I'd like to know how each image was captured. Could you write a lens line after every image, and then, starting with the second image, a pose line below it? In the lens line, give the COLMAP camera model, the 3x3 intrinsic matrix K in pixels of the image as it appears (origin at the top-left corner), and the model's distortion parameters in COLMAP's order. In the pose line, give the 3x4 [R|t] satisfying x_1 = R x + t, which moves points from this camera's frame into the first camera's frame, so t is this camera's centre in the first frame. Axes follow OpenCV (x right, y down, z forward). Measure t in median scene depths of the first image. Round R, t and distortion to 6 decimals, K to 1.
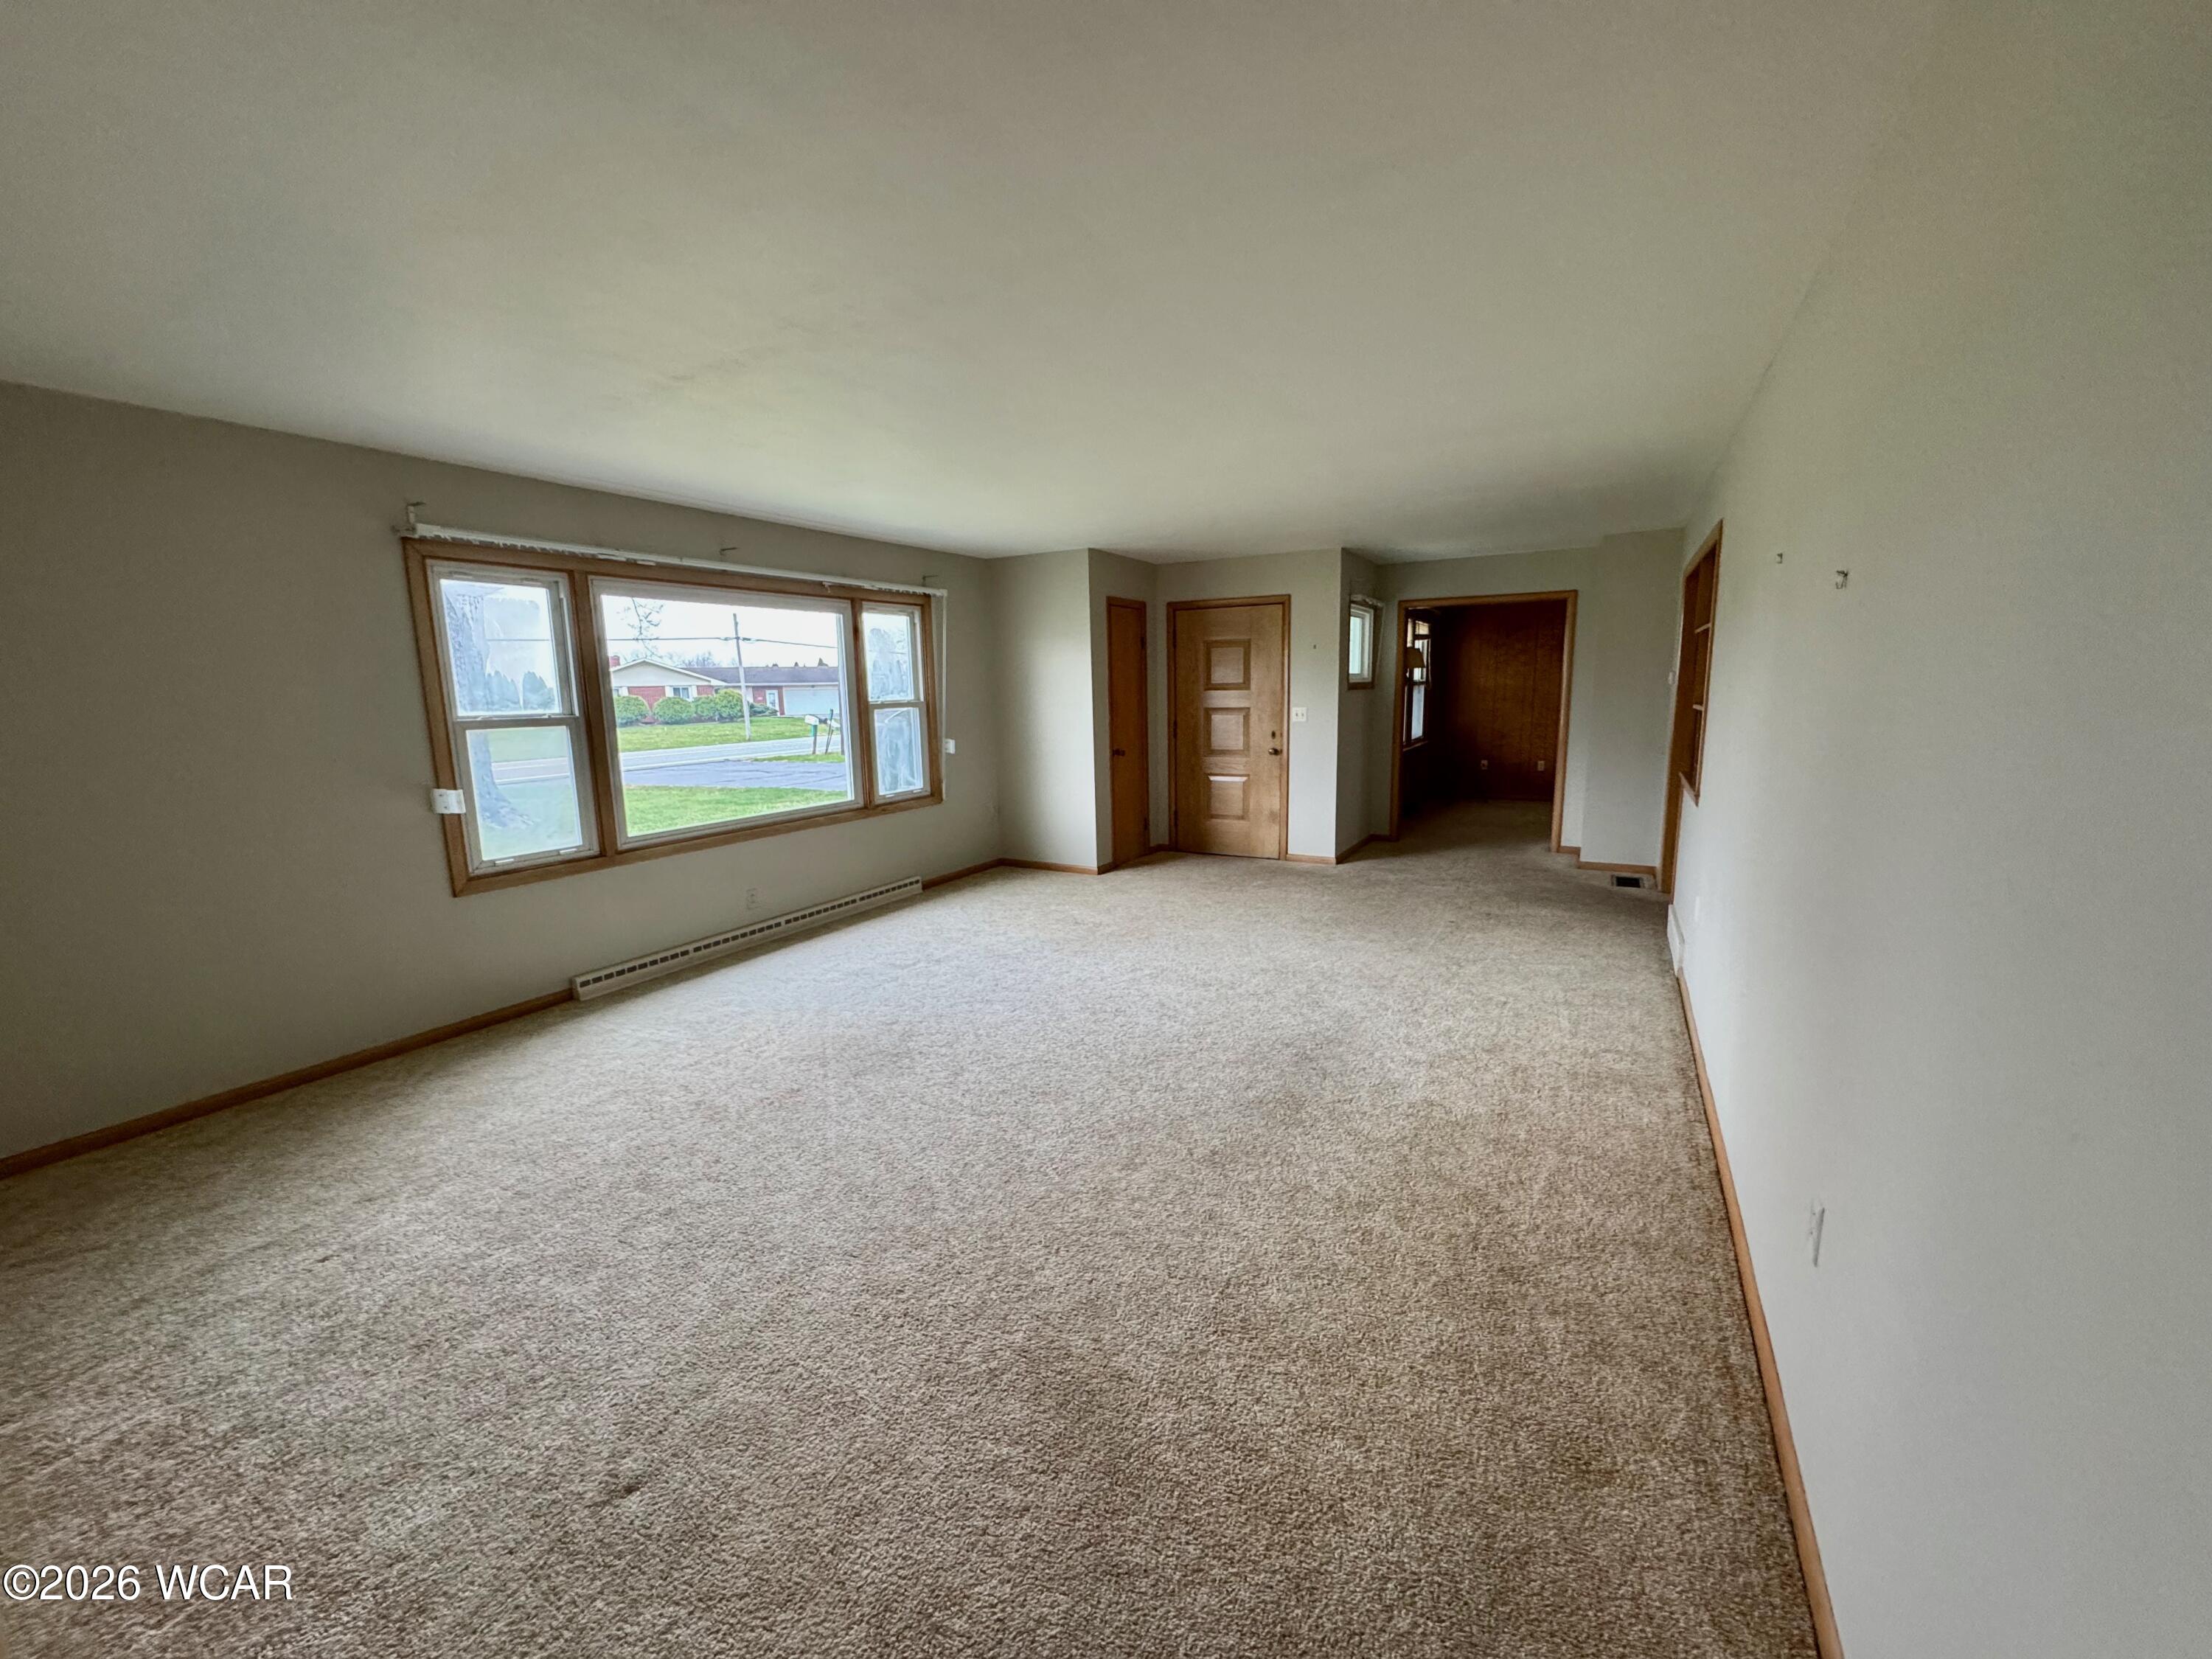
lens RADIAL K [[880.0, 0, 1108.0], [0, 880.0, 828.1], [0, 0, 1]] dist [-0.005222, 0.000861]
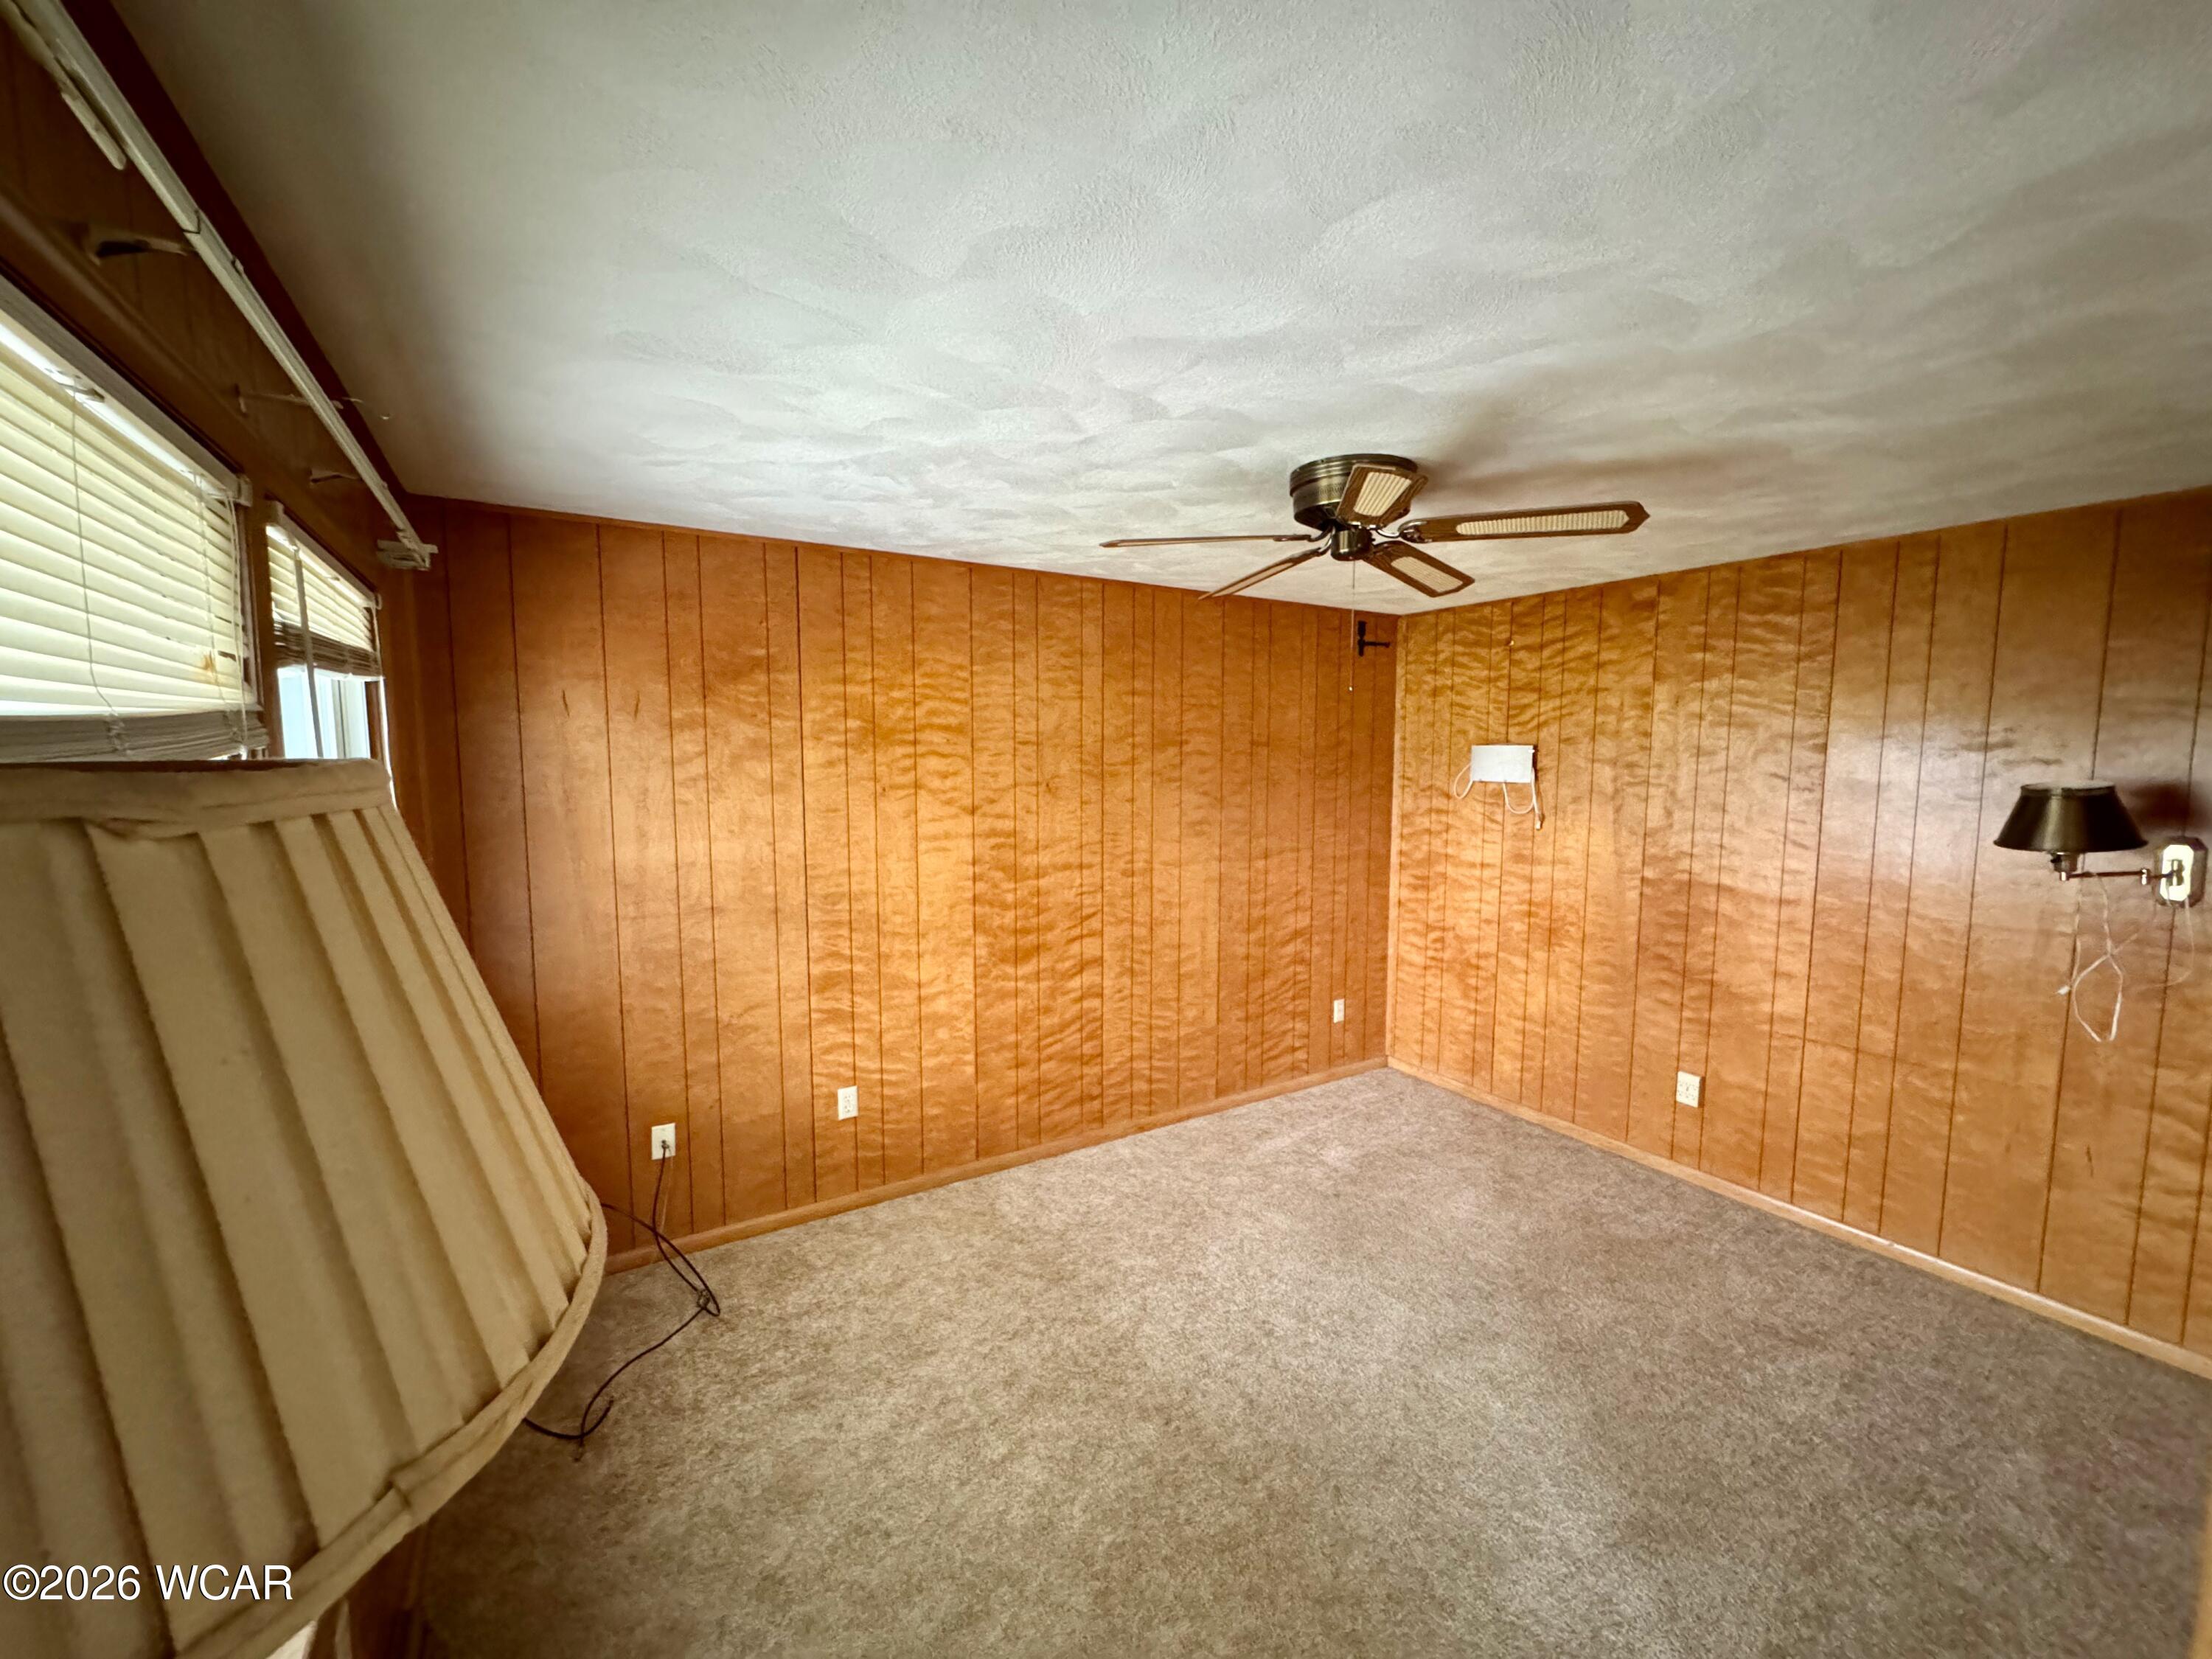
lens RADIAL K [[880.0, 0, 1105.4], [0, 880.0, 832.4], [0, 0, 1]] dist [-0.005222, 0.000861]
pose [[0.486387, -0.057715, 0.871835, 0.263528], [0.132002, 0.991217, -0.008024, -0.152834], [-0.863715, 0.118987, 0.489734, 0.745892]]
